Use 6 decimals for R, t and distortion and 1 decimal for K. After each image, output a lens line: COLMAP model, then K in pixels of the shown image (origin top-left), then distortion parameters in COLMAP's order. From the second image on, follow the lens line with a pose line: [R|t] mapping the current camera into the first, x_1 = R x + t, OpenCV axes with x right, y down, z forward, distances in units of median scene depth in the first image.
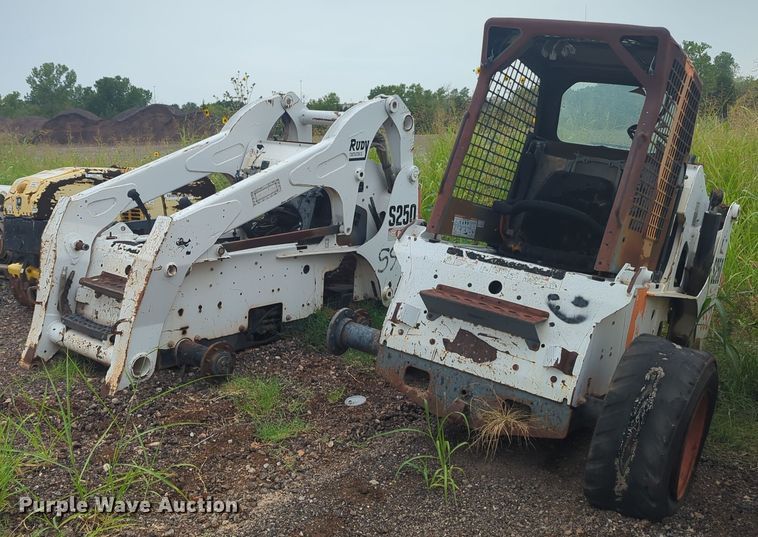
lens RADIAL K [[783.0, 0, 354.3], [0, 783.0, 246.0], [0, 0, 1]] dist [0.050630, 0.000000]
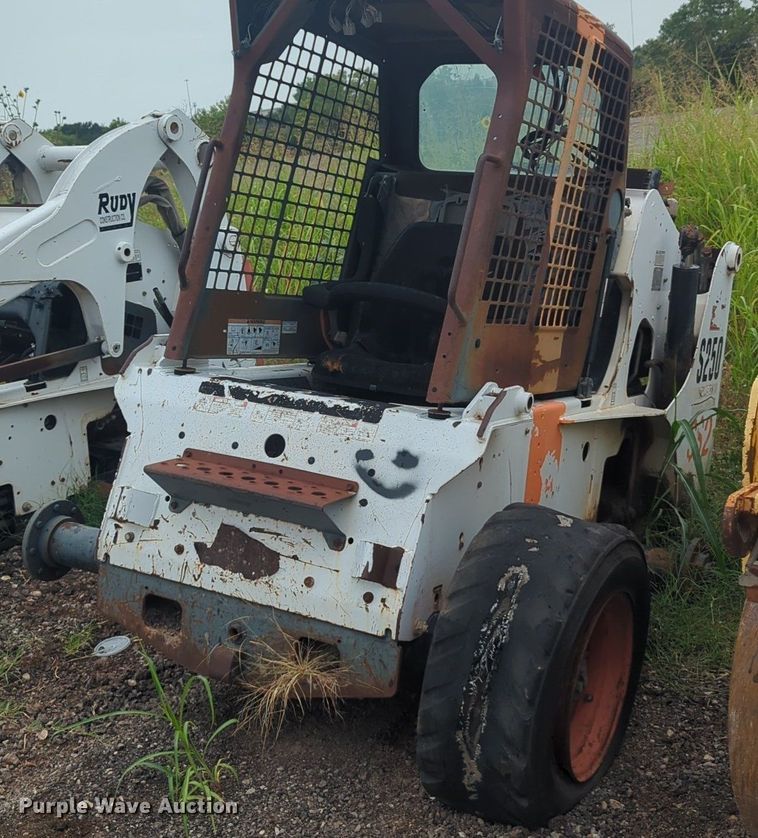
lens RADIAL K [[1215.9, 0, 350.2], [0, 1215.9, 420.7], [0, 0, 1]] dist [0.097706, 0.000000]
pose [[0.993982, -0.103661, 0.035405, 0.161440], [0.100823, 0.992130, 0.074243, -0.021091], [-0.042822, -0.070227, 0.996612, 0.081295]]
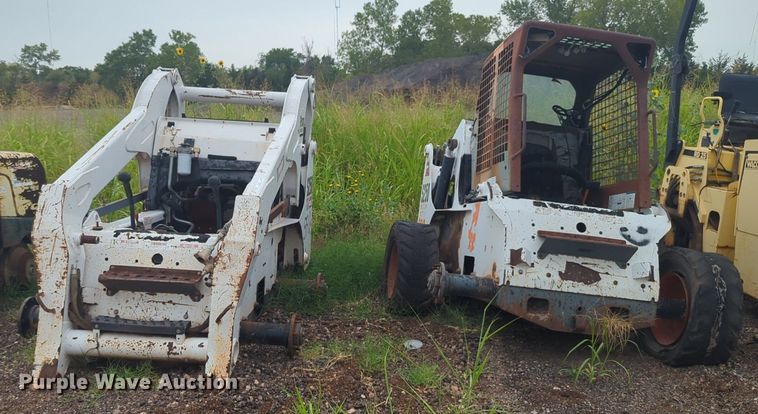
lens RADIAL K [[733.3, 0, 365.3], [0, 733.3, 235.6], [0, 0, 1]] dist [0.037729, 0.000000]
pose [[0.788254, -0.099605, 0.607234, -0.679146], [0.084989, 0.994978, 0.052882, -0.024012], [-0.609452, 0.009924, 0.792761, 0.186233]]
